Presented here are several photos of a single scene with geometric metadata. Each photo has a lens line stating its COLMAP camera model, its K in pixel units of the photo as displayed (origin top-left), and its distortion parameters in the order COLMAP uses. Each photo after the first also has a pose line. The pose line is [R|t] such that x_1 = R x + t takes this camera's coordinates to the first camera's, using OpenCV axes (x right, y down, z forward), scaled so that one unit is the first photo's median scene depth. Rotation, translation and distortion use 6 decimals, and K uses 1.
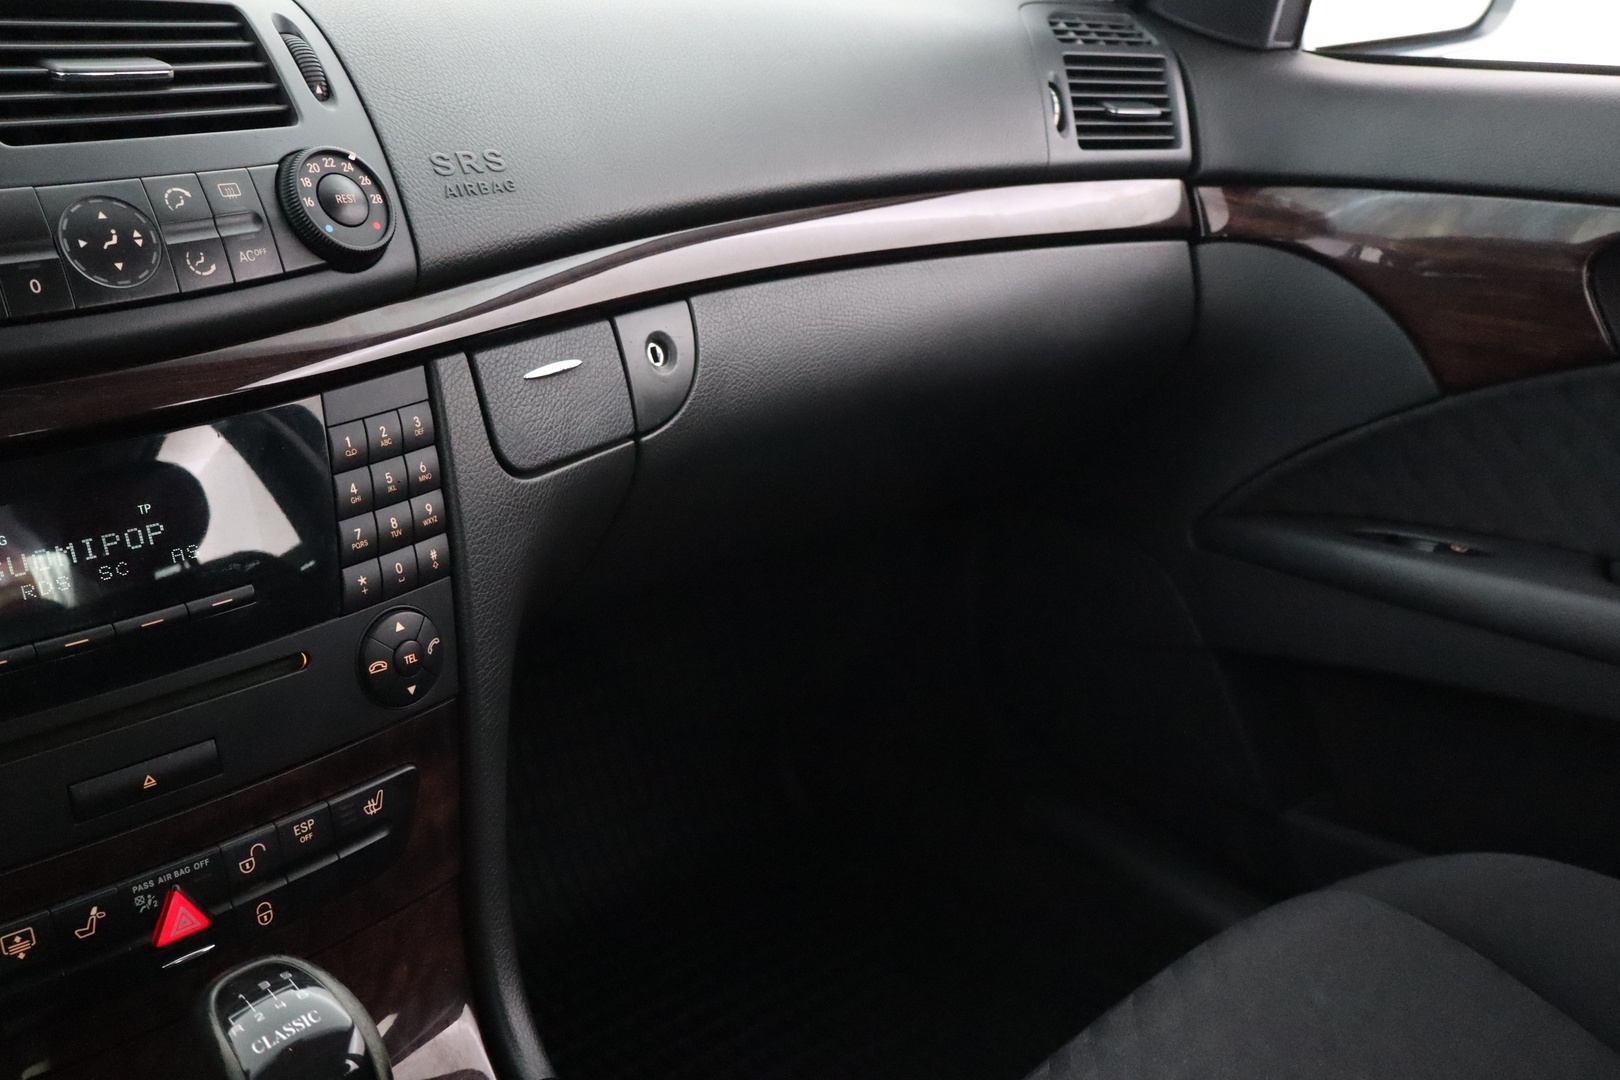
lens RADIAL K [[1546.9, 0, 812.0], [0, 1546.9, 539.2], [0, 0, 1]] dist [0.014406, 0.000000]
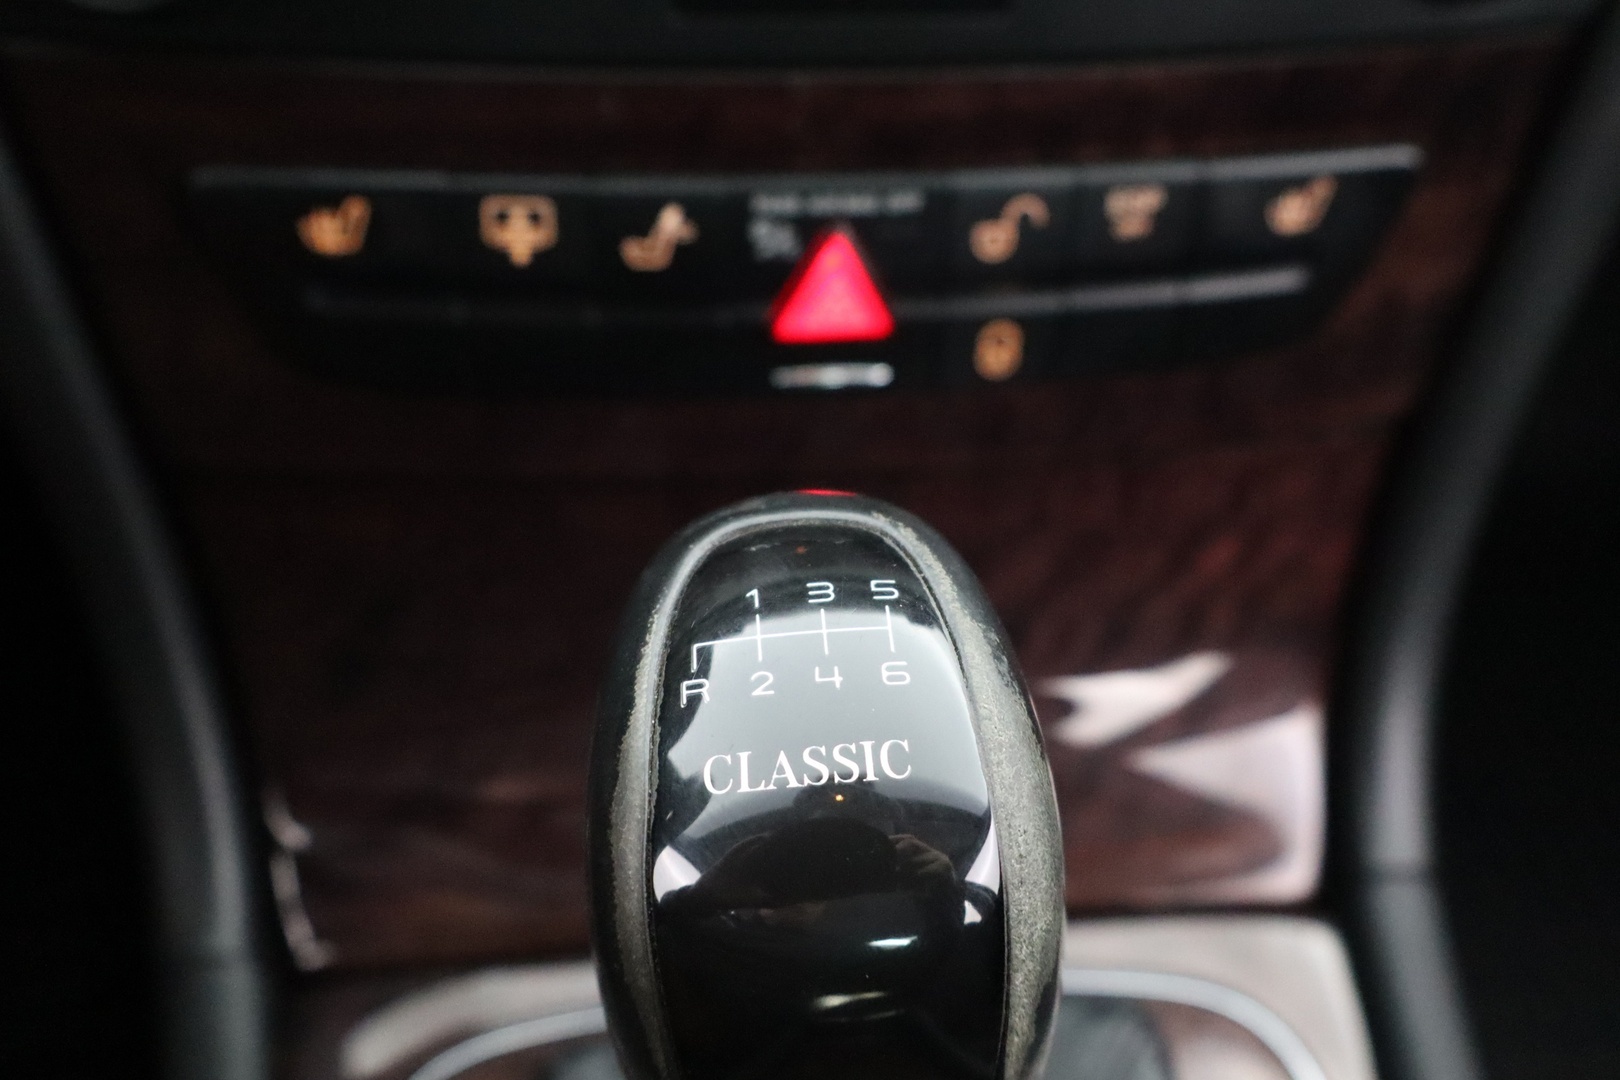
lens RADIAL K [[1546.9, 0, 811.4], [0, 1546.9, 540.5], [0, 0, 1]] dist [0.014406, 0.000000]
pose [[0.785174, 0.440933, -0.434833, -0.169831], [-0.247530, 0.867093, 0.432295, 0.103878], [0.567654, -0.231793, 0.789963, 0.593389]]
